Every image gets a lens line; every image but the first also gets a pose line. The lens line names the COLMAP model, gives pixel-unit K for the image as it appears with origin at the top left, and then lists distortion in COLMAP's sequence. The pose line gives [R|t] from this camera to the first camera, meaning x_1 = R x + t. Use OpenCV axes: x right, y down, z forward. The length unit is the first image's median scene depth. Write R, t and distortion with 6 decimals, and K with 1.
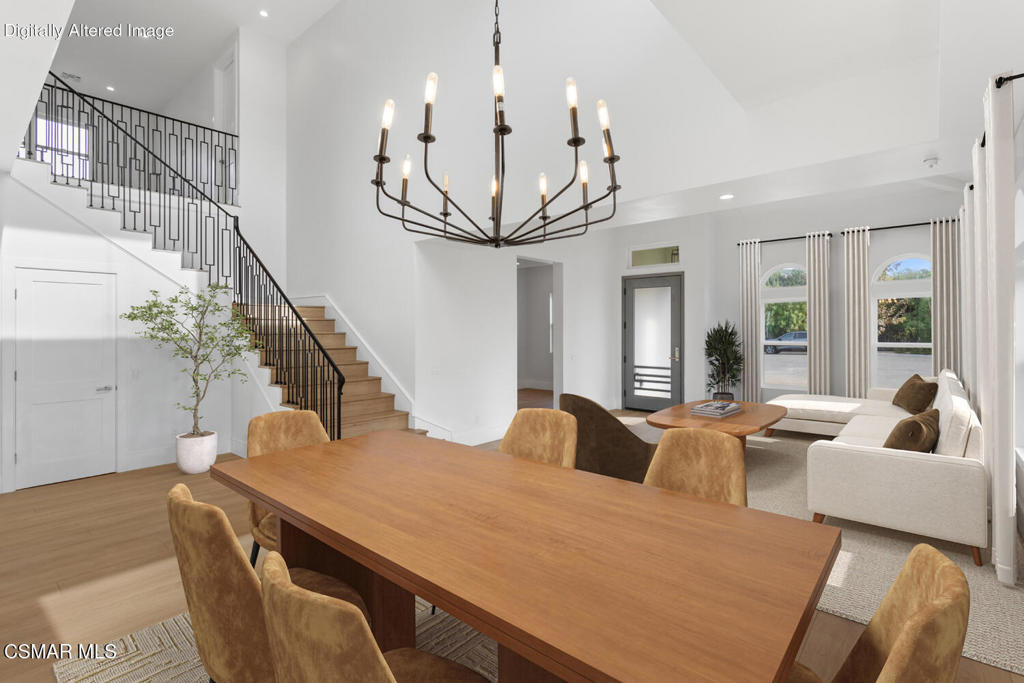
lens RADIAL K [[485.8, 0, 510.2], [0, 485.8, 339.8], [0, 0, 1]] dist [-0.000604, -0.000735]
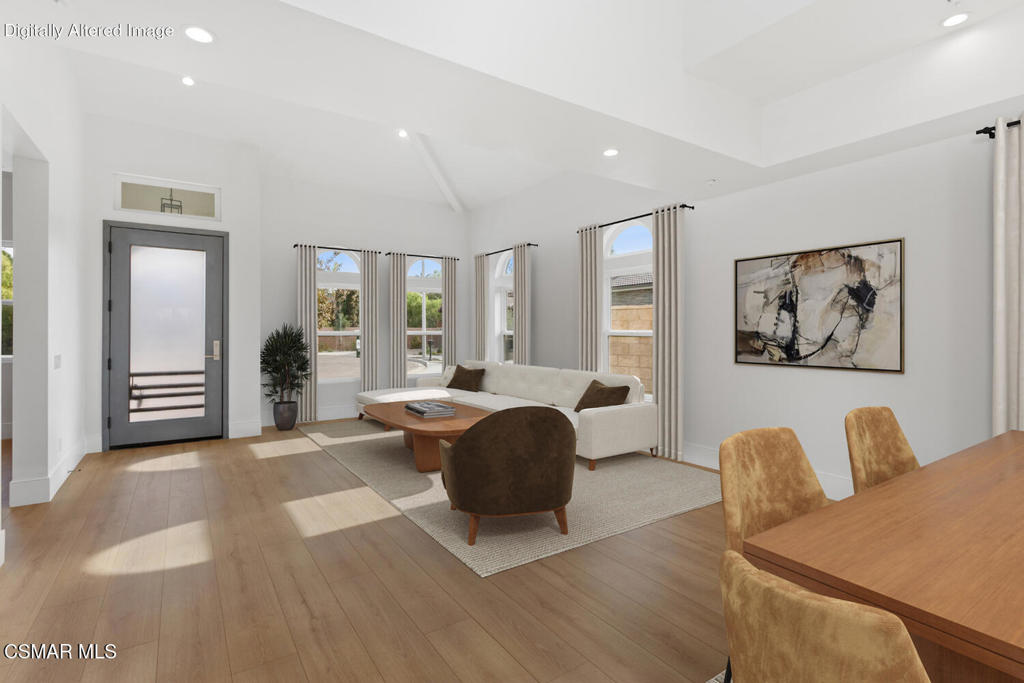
lens RADIAL K [[485.8, 0, 513.0], [0, 485.8, 319.7], [0, 0, 1]] dist [-0.000604, -0.000735]
pose [[0.265304, 0.007406, 0.964136, -0.198664], [0.004185, 0.999952, -0.008833, -0.005817], [-0.964156, 0.006378, 0.265260, 0.387260]]
